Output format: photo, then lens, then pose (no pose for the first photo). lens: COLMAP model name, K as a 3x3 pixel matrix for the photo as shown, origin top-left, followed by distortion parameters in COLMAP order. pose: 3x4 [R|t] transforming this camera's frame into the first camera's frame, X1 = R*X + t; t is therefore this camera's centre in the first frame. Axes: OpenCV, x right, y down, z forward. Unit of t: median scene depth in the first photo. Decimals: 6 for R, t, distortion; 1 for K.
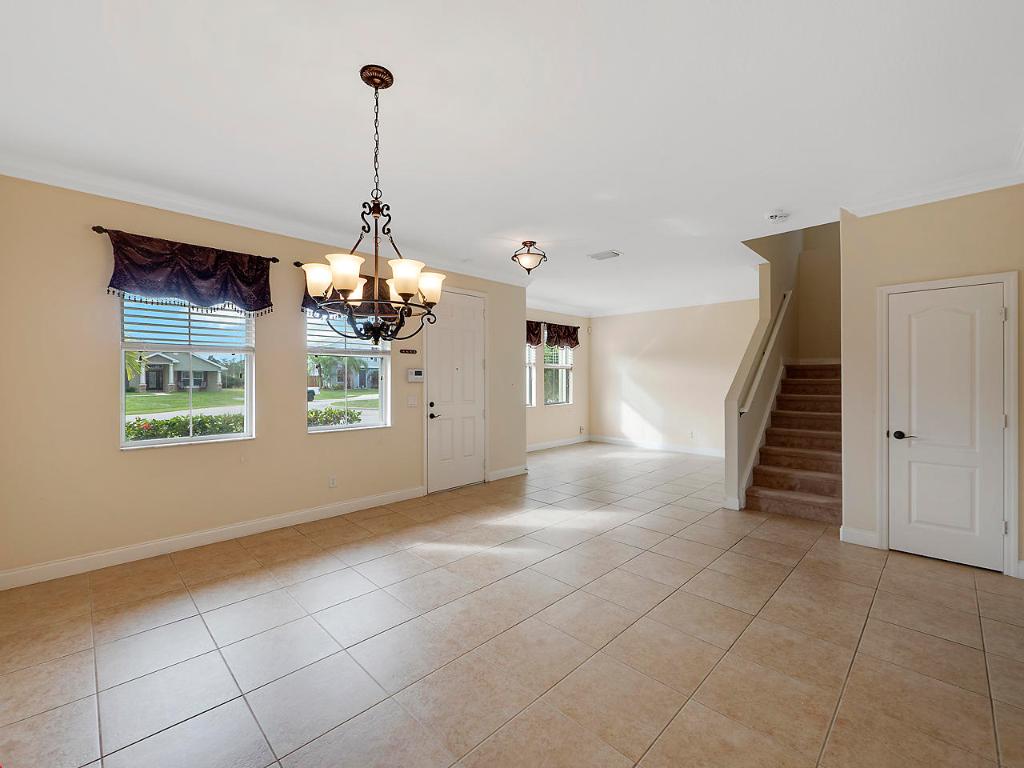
lens RADIAL K [[440.0, 0, 507.8], [0, 440.0, 383.2], [0, 0, 1]] dist [-0.006904, 0.000373]
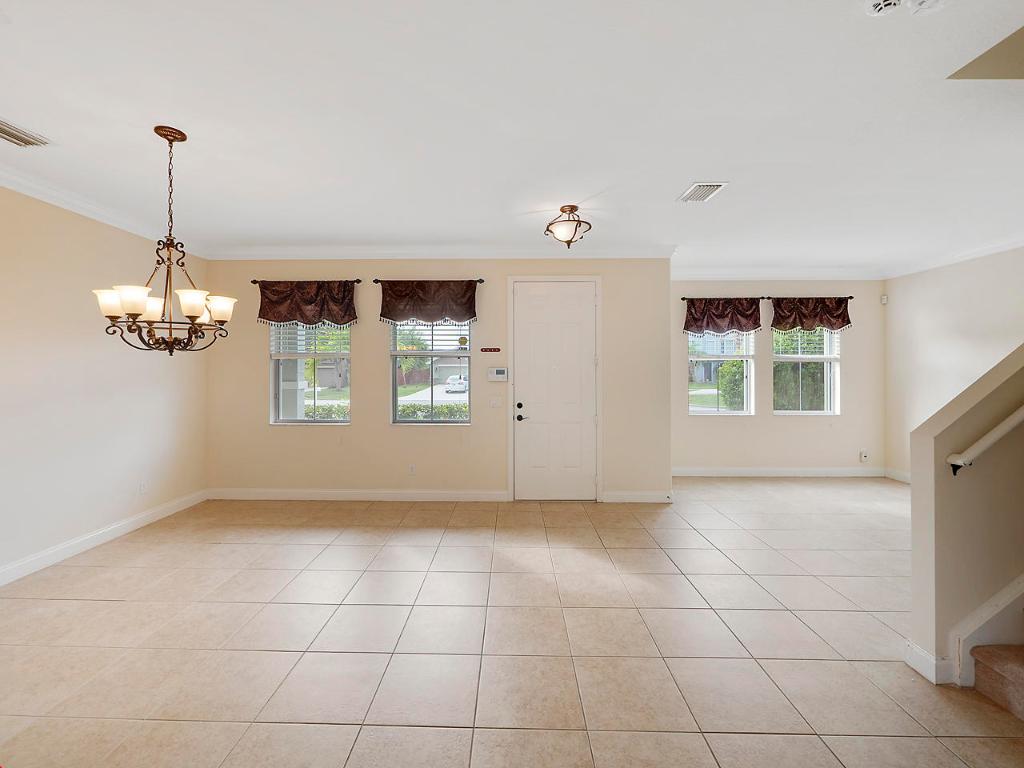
lens RADIAL K [[440.0, 0, 504.5], [0, 440.0, 372.7], [0, 0, 1]] dist [-0.006904, 0.000373]
pose [[0.691318, 0.003800, -0.722540, 0.496442], [-0.008649, 0.999958, -0.003017, -0.018494], [0.722499, 0.008335, 0.691322, 0.343820]]
